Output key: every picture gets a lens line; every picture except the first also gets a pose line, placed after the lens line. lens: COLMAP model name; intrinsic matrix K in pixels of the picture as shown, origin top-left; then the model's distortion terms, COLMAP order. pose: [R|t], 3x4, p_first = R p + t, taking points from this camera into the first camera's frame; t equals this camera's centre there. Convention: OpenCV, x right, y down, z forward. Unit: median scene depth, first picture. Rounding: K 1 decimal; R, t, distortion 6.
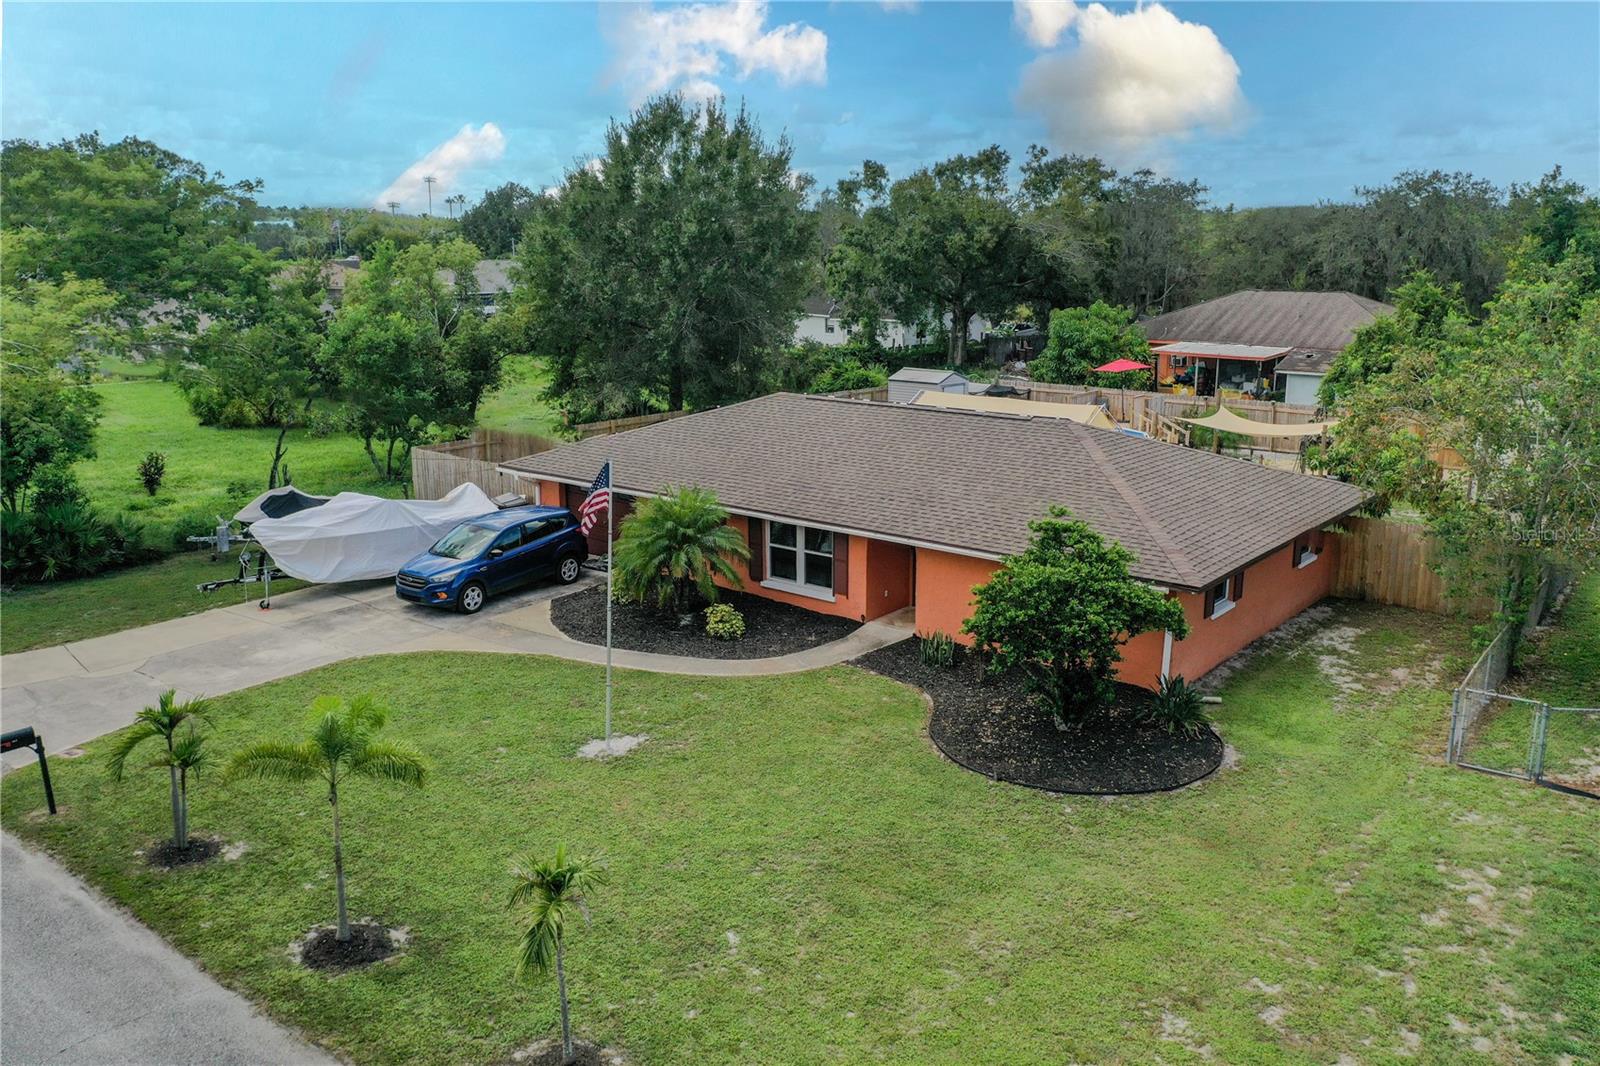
lens RADIAL K [[1277.7, 0, 805.6], [0, 1277.7, 539.6], [0, 0, 1]] dist [0.000957, 0.010172]
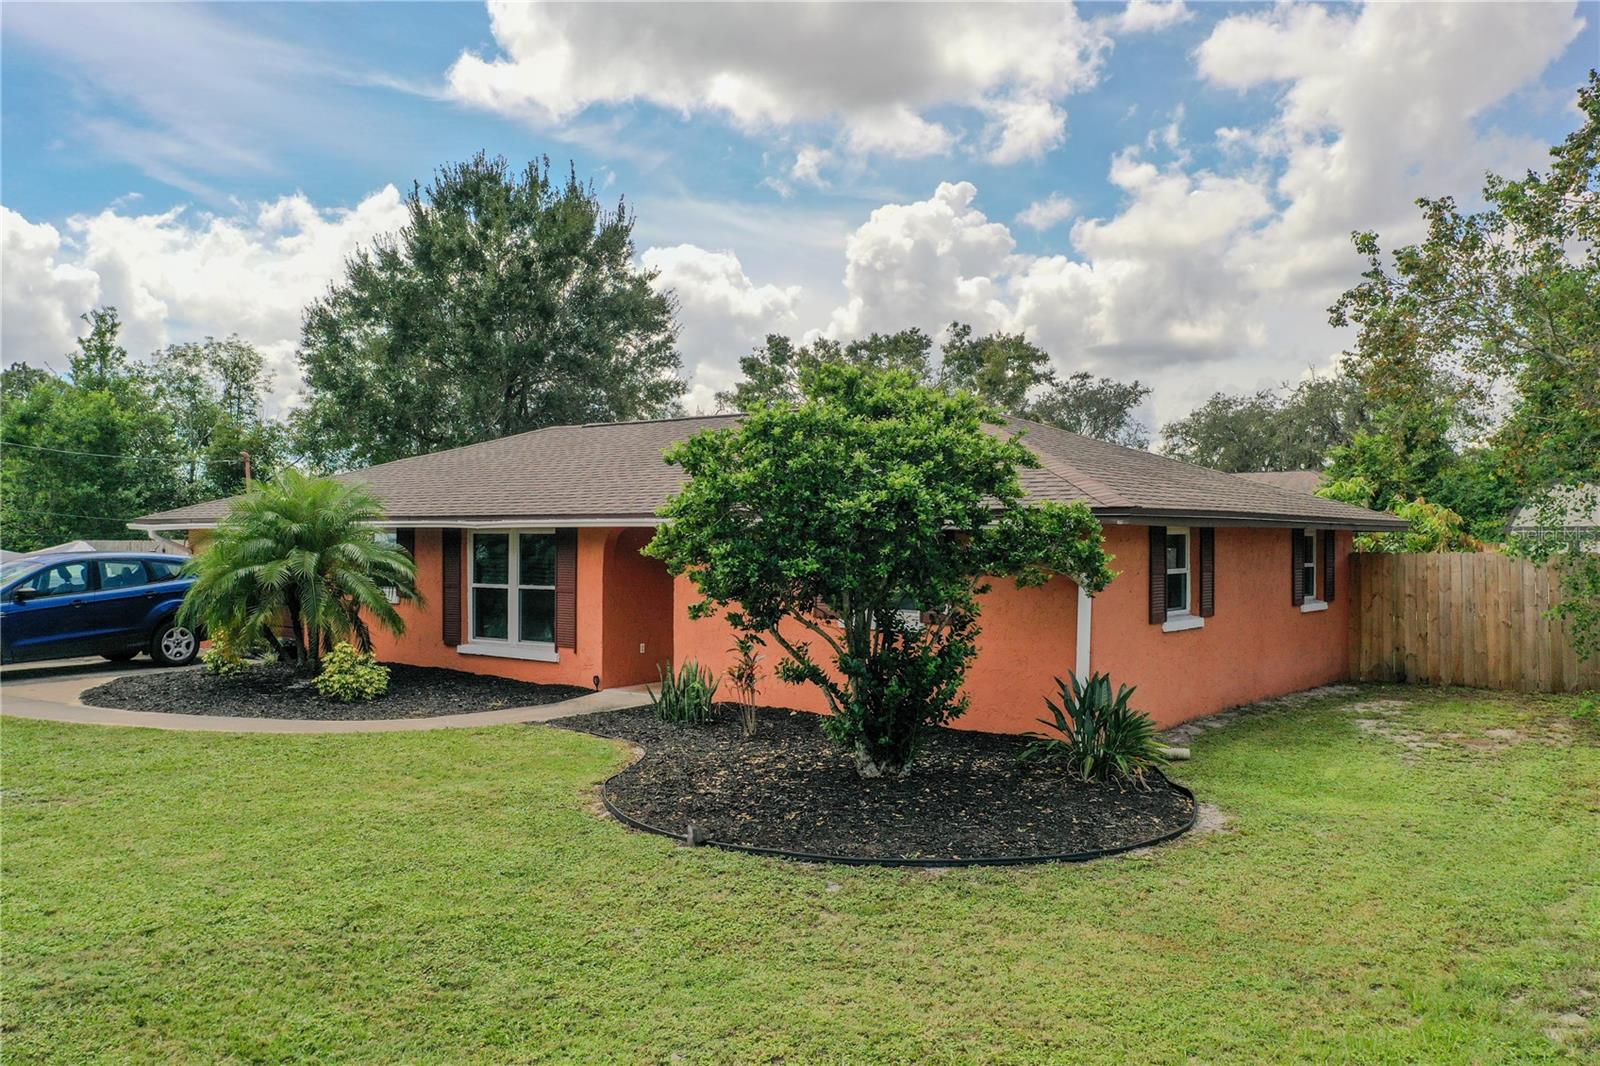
lens RADIAL K [[1277.7, 0, 805.6], [0, 1277.7, 539.6], [0, 0, 1]] dist [0.000957, 0.010172]
pose [[0.999687, 0.004641, 0.024585, 0.127253], [0.001212, 0.972505, -0.232877, 0.135692], [-0.024990, 0.232834, 0.972195, 0.389591]]
